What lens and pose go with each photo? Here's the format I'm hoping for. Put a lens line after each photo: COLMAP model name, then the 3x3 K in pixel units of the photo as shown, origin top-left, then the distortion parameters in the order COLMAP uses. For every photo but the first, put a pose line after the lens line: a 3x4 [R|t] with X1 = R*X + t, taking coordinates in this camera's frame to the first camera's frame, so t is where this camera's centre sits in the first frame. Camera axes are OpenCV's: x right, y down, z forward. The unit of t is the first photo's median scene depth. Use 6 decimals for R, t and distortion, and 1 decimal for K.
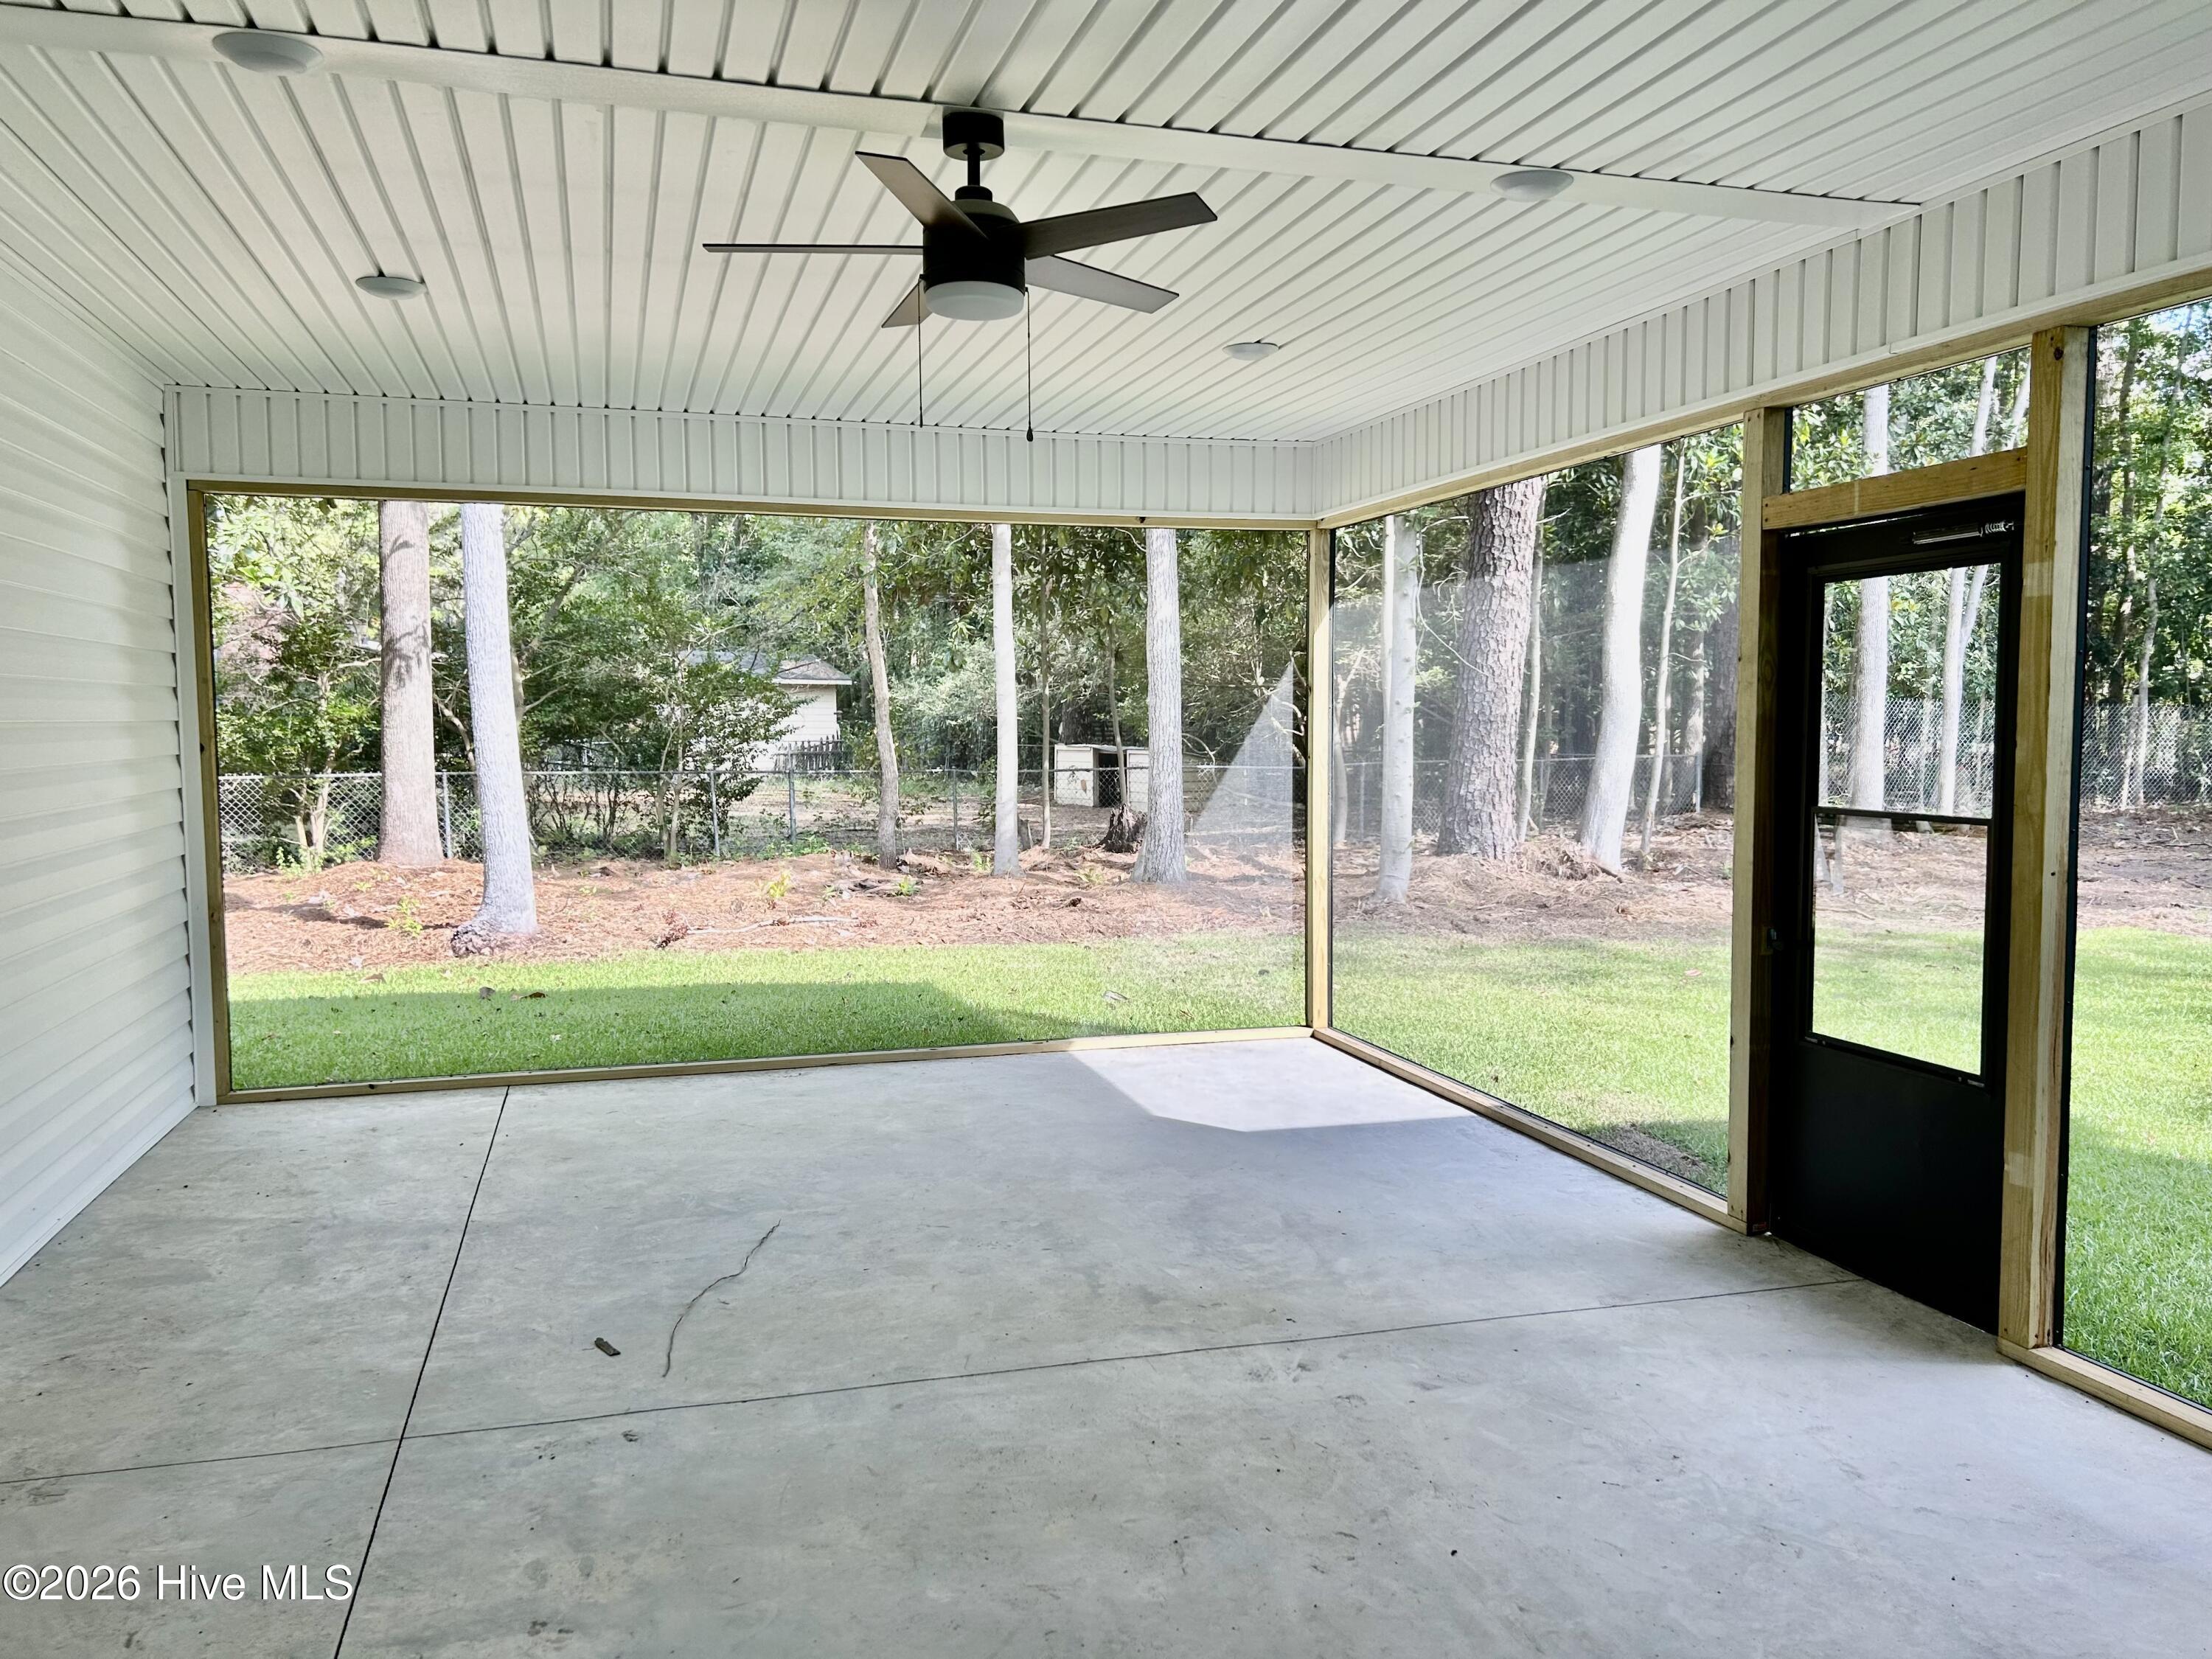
lens RADIAL K [[1711.5, 0, 1106.0], [0, 1711.5, 829.5], [0, 0, 1]] dist [0.067599, -0.110109]
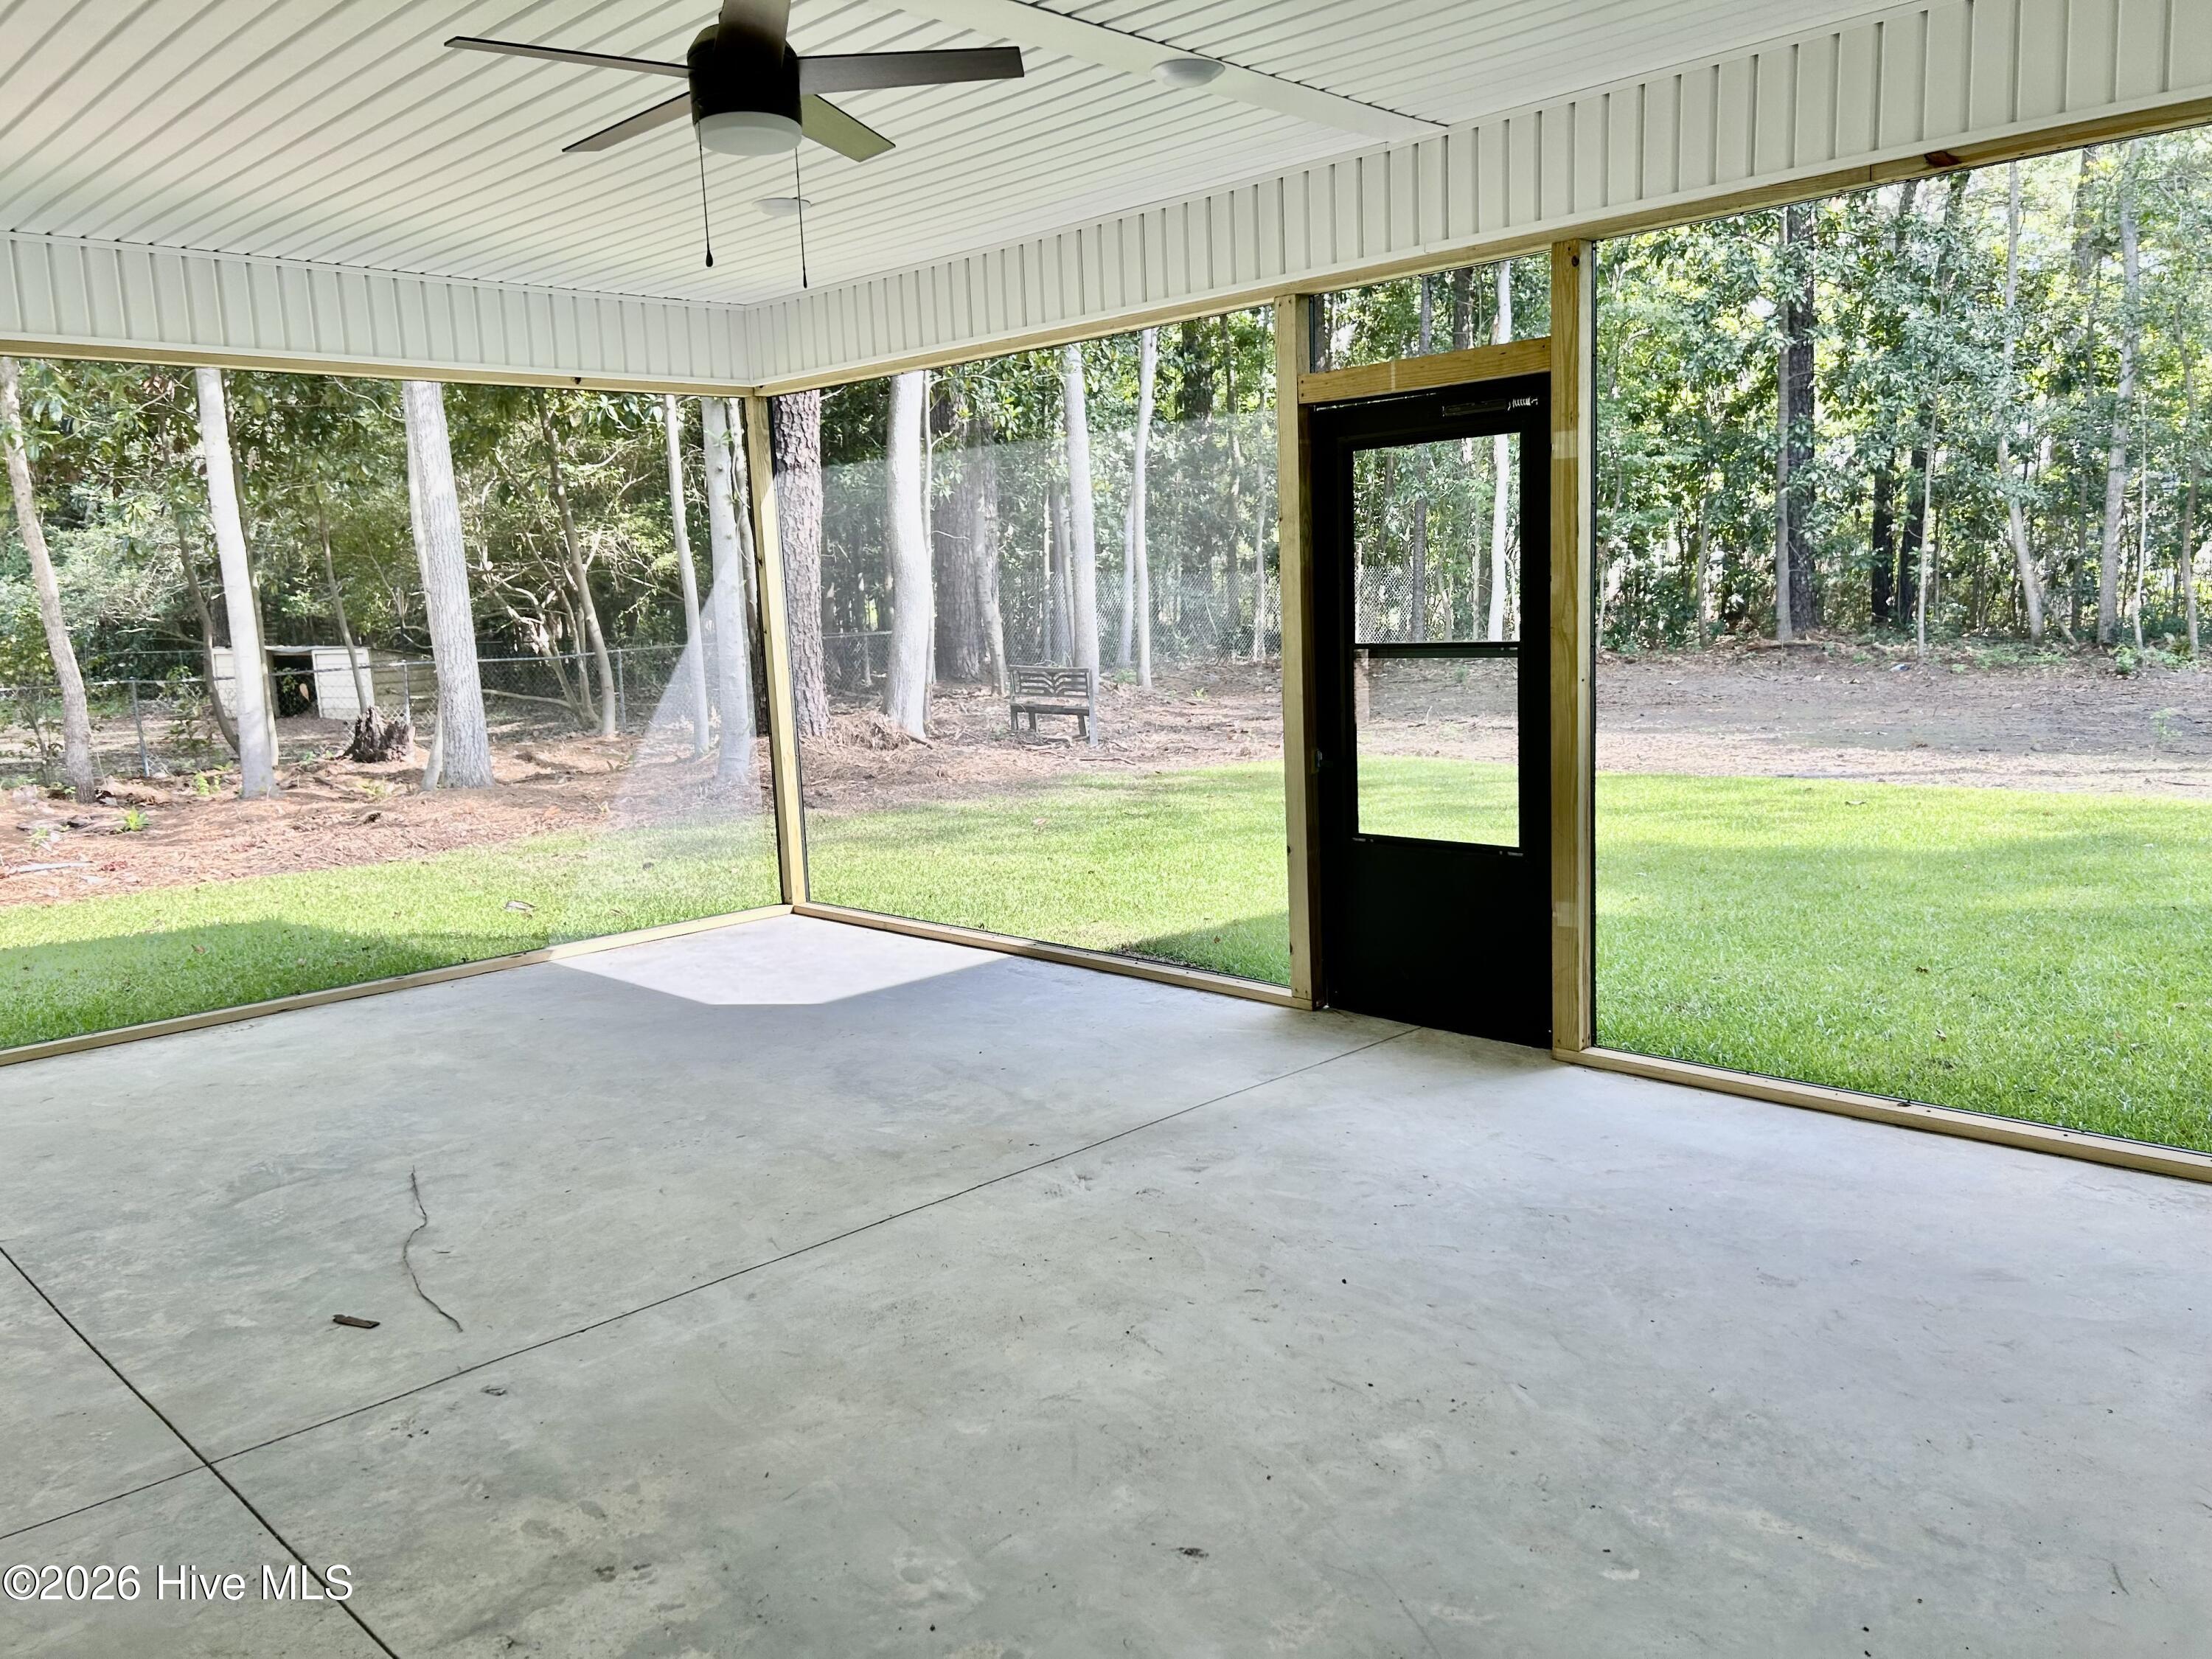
lens RADIAL K [[1727.5, 0, 1106.0], [0, 1727.5, 829.5], [0, 0, 1]] dist [0.121931, -0.274884]
pose [[0.865582, -0.099464, 0.490790, -0.342913], [0.069307, 0.994439, 0.079300, 0.008031], [-0.495948, -0.034625, 0.867661, 0.049162]]
